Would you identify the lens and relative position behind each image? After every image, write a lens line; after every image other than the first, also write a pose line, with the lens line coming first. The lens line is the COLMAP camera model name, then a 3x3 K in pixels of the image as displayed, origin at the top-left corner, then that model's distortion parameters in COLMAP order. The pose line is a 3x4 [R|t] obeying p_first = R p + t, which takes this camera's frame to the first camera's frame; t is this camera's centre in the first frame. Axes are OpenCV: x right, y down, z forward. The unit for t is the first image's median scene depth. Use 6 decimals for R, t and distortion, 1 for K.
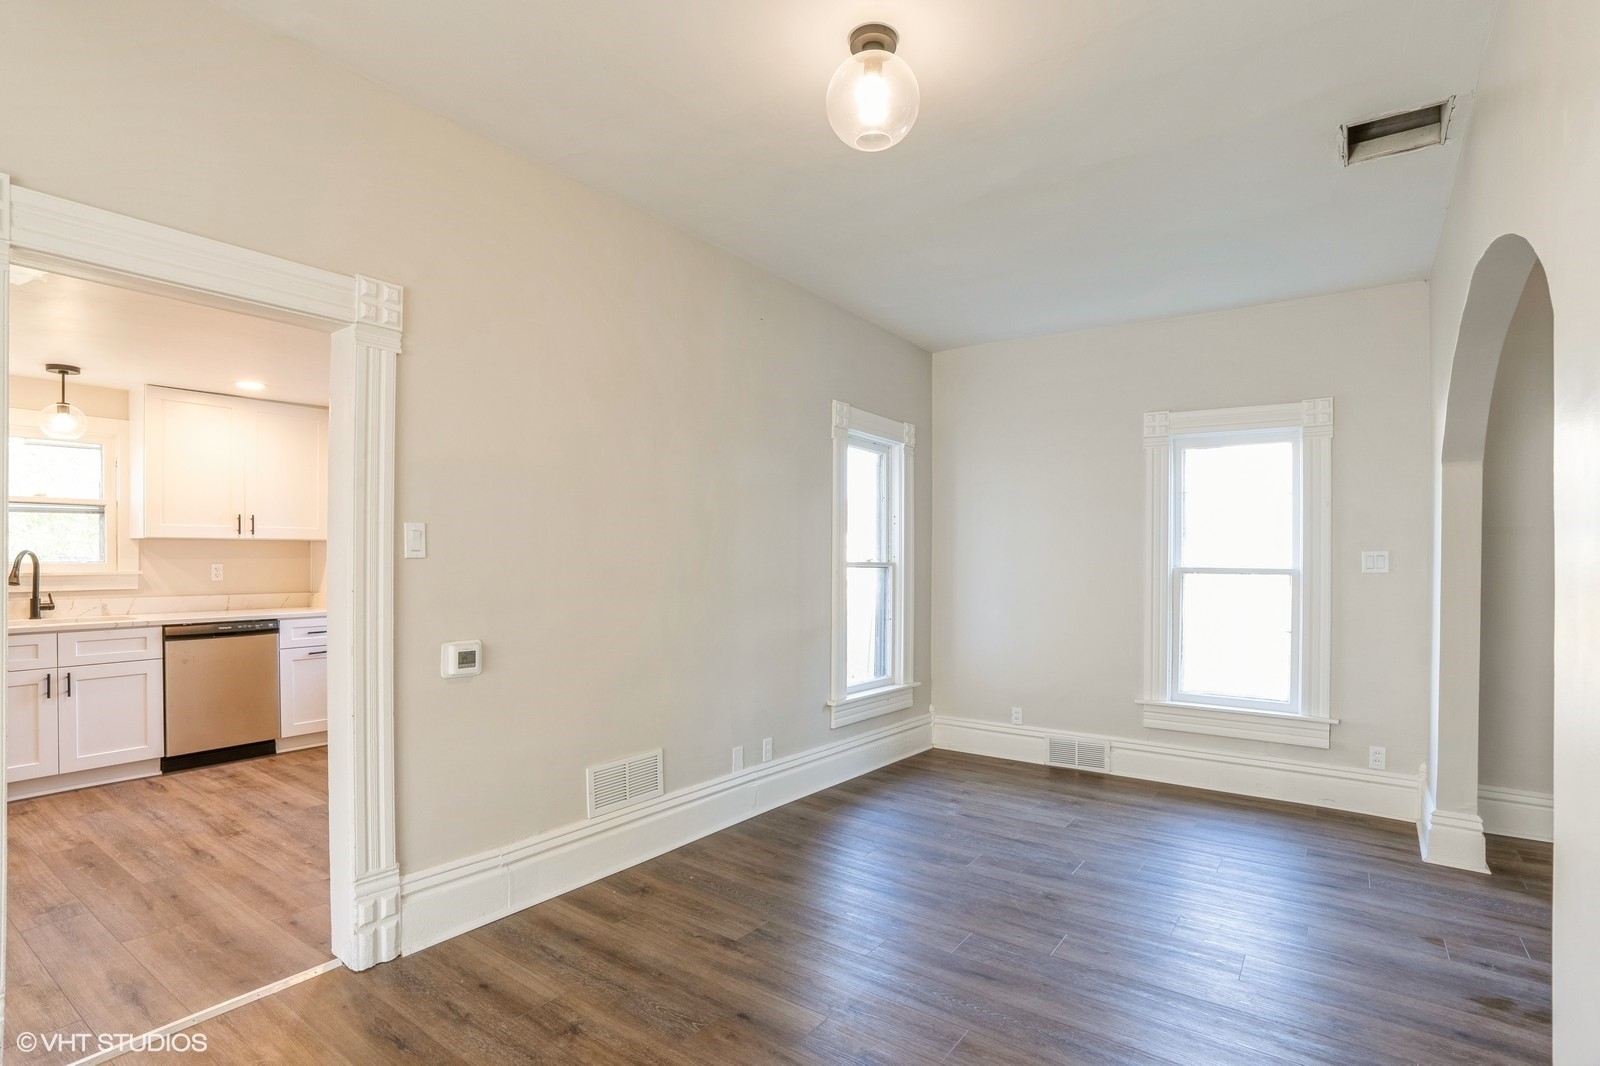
lens RADIAL K [[780.8, 0, 798.0], [0, 780.8, 561.4], [0, 0, 1]] dist [-0.065003, 0.022294]
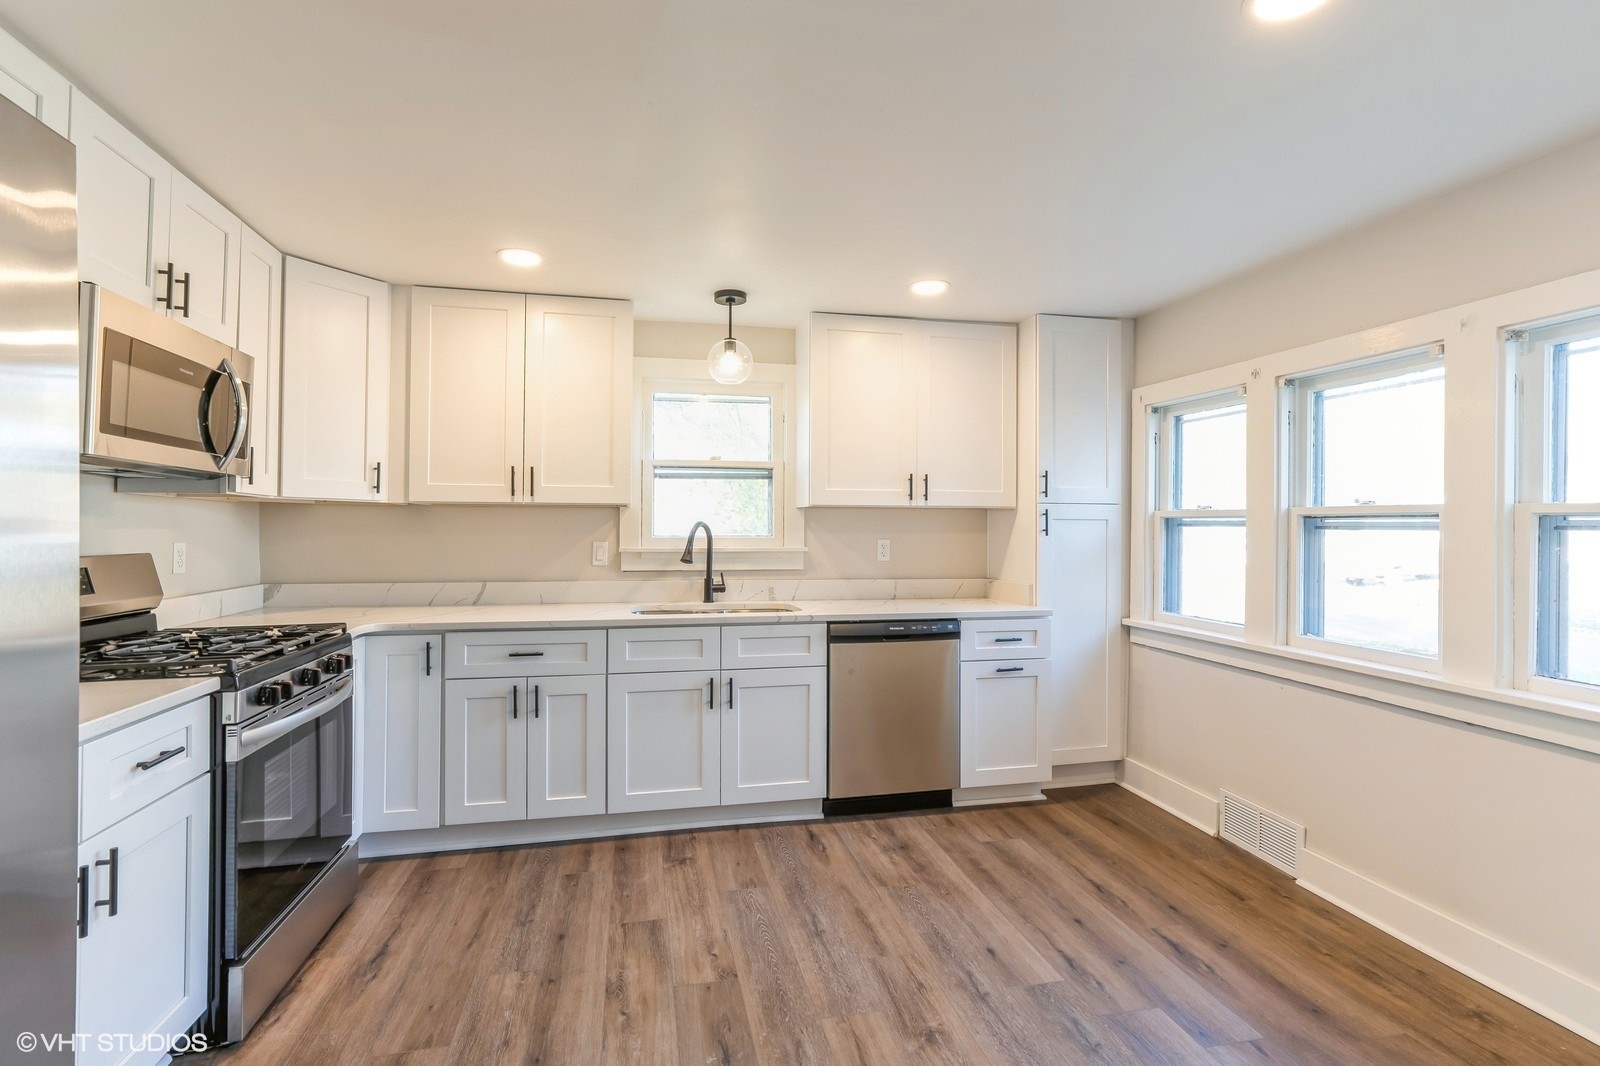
lens RADIAL K [[757.1, 0, 800.1], [0, 757.1, 525.3], [0, 0, 1]] dist [-0.003405, 0.014278]
pose [[0.742414, -0.000530, -0.669941, -0.361118], [-0.008072, 0.999920, -0.009737, -0.003463], [0.669893, 0.012637, 0.742350, 0.423652]]
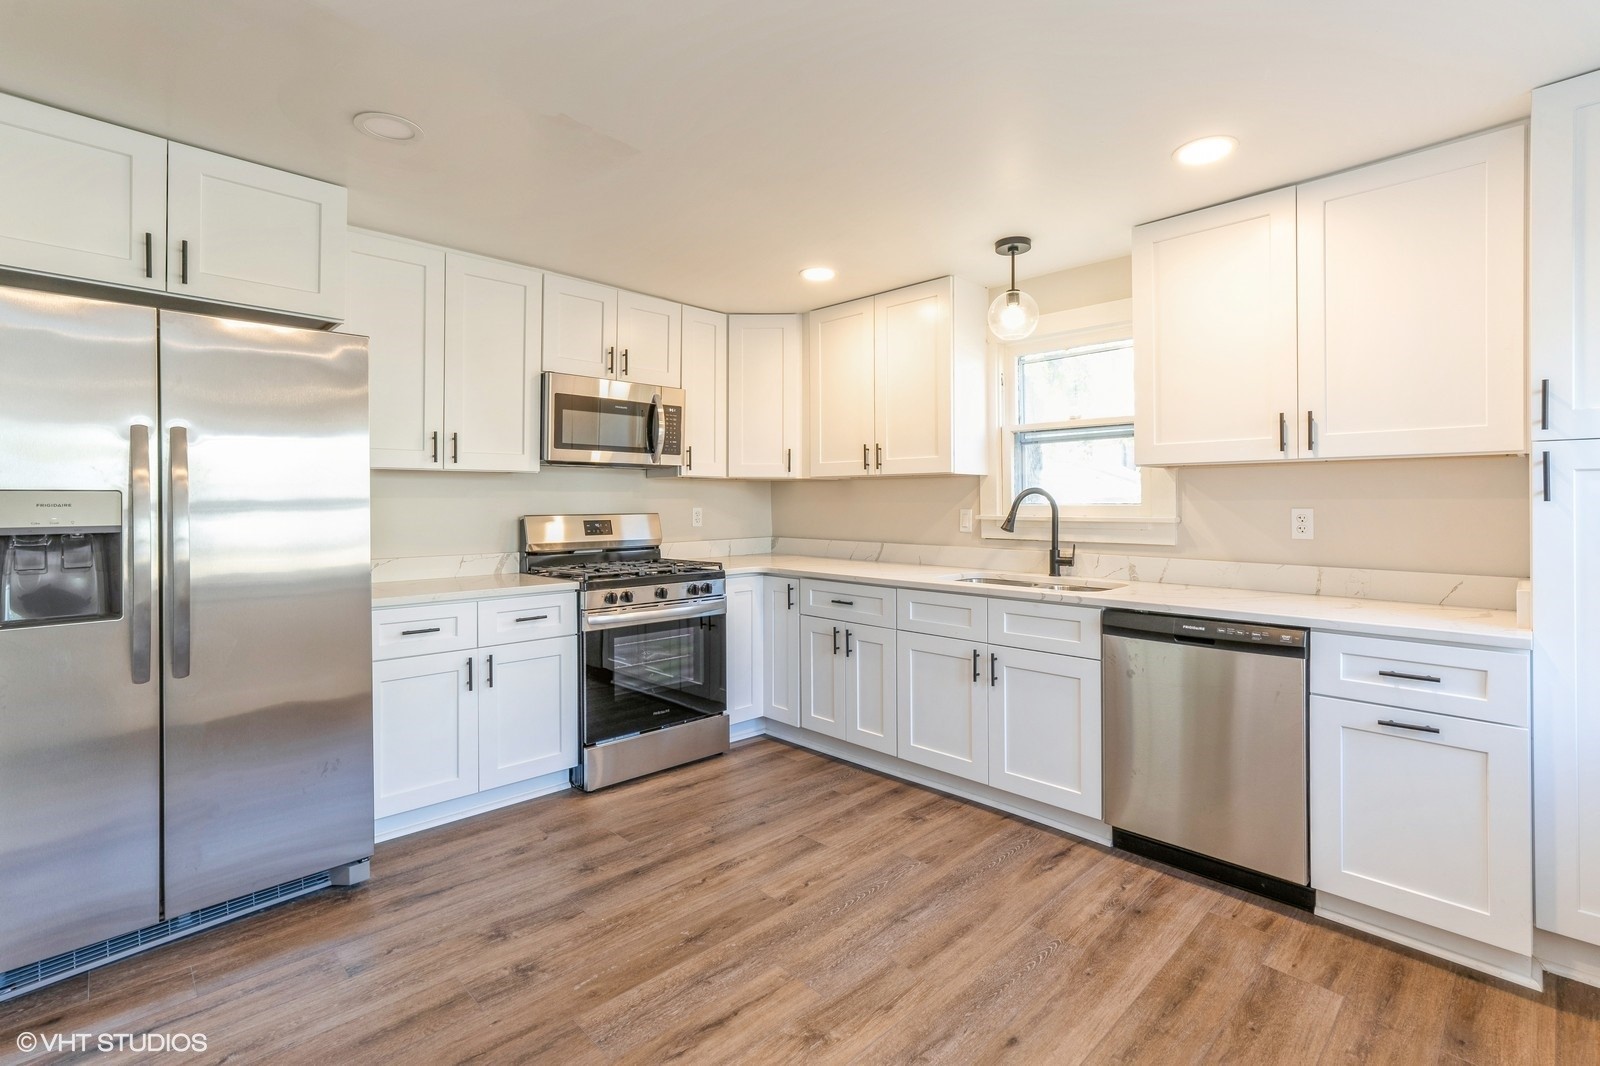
lens RADIAL K [[740.8, 0, 798.1], [0, 740.8, 503.9], [0, 0, 1]] dist [-0.002892, 0.012275]
pose [[-0.178322, 0.002937, -0.983968, -0.204687], [-0.003790, 0.999986, 0.003671, -0.000426], [0.983965, 0.004384, -0.178309, 0.871127]]
